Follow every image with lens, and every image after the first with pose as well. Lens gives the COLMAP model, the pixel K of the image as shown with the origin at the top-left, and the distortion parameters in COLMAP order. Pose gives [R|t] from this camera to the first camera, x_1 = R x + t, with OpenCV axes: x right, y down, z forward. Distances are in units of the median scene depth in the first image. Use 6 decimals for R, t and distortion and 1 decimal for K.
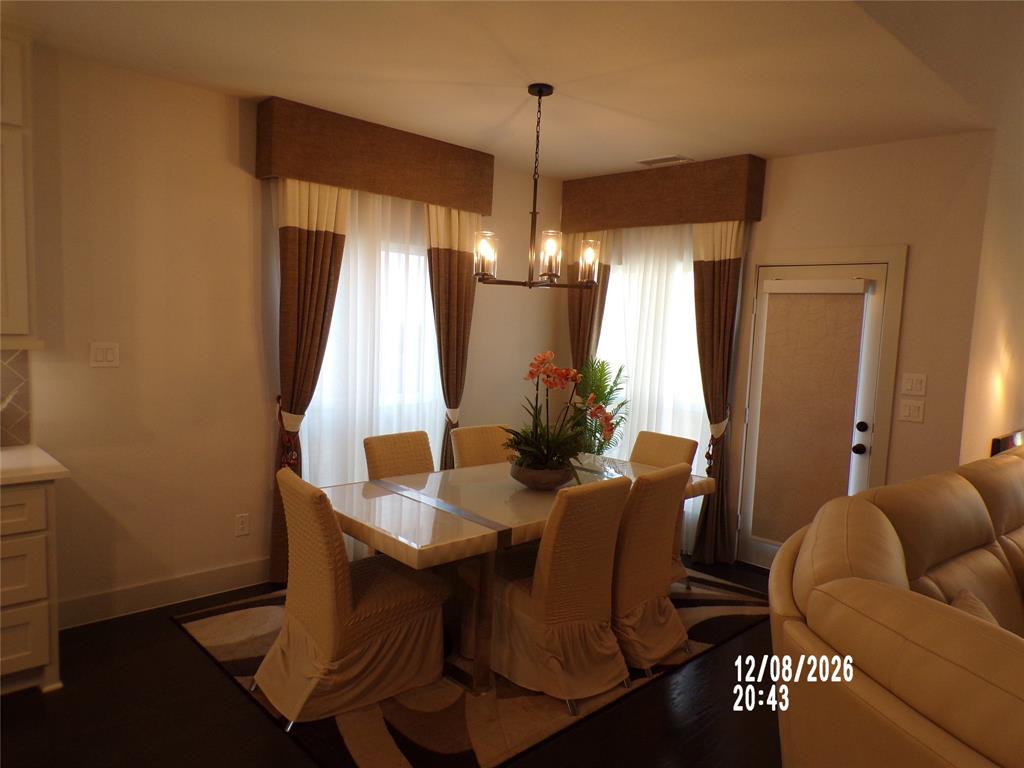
lens RADIAL K [[700.6, 0, 512.6], [0, 700.6, 387.6], [0, 0, 1]] dist [-0.016298, 0.022661]
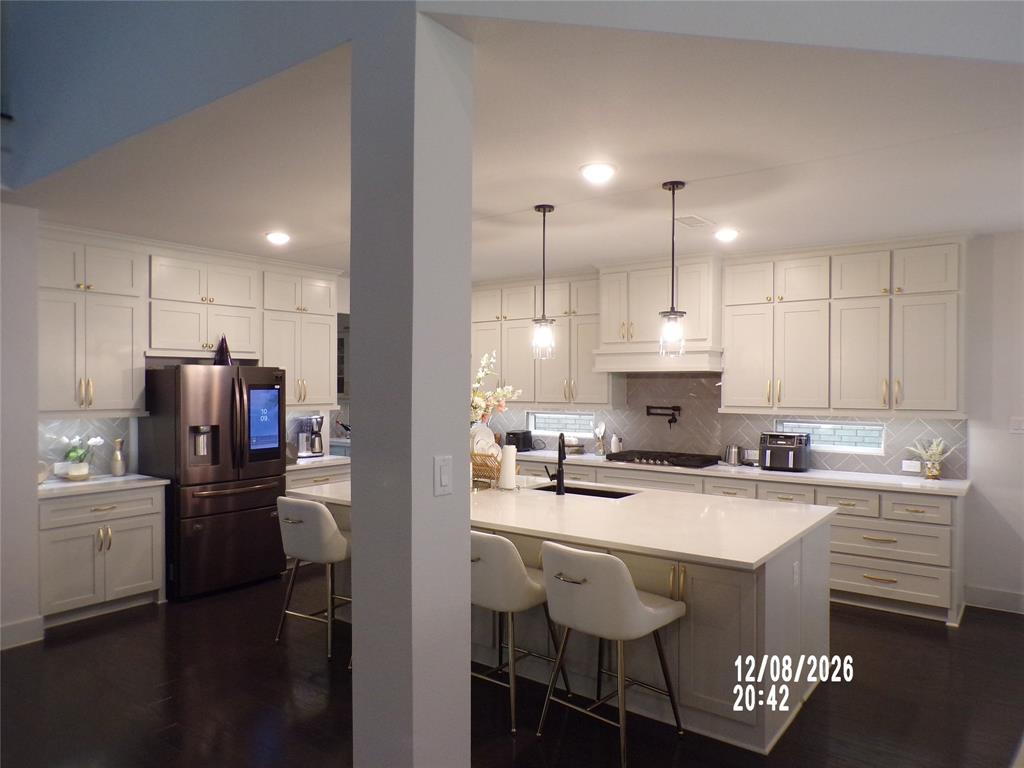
lens RADIAL K [[700.6, 0, 512.6], [0, 700.6, 387.6], [0, 0, 1]] dist [-0.016298, 0.022661]
pose [[0.169784, -0.032781, -0.984936, 0.596018], [-0.091085, 0.994646, -0.048806, 0.037669], [0.981263, 0.097999, 0.165889, -0.251480]]
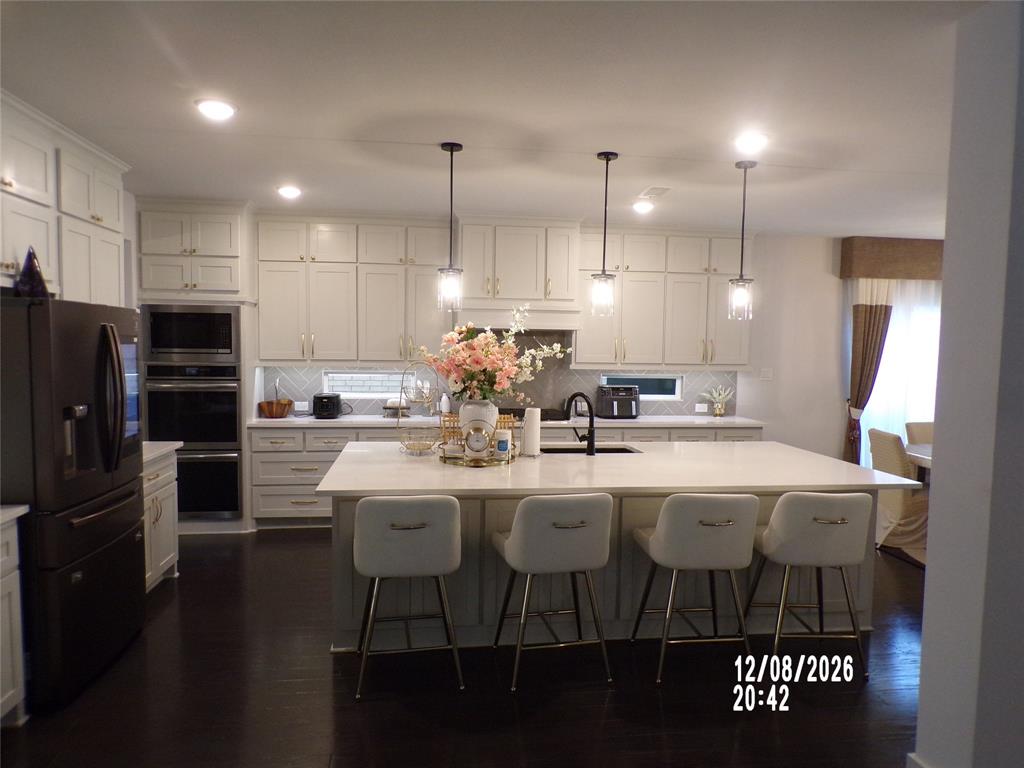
lens RADIAL K [[700.6, 0, 512.6], [0, 700.6, 387.6], [0, 0, 1]] dist [-0.016298, 0.022661]
pose [[0.808890, 0.009074, -0.587890, 0.017394], [-0.039798, 0.998433, -0.039349, 0.091194], [0.586612, 0.055226, 0.807983, -0.968867]]
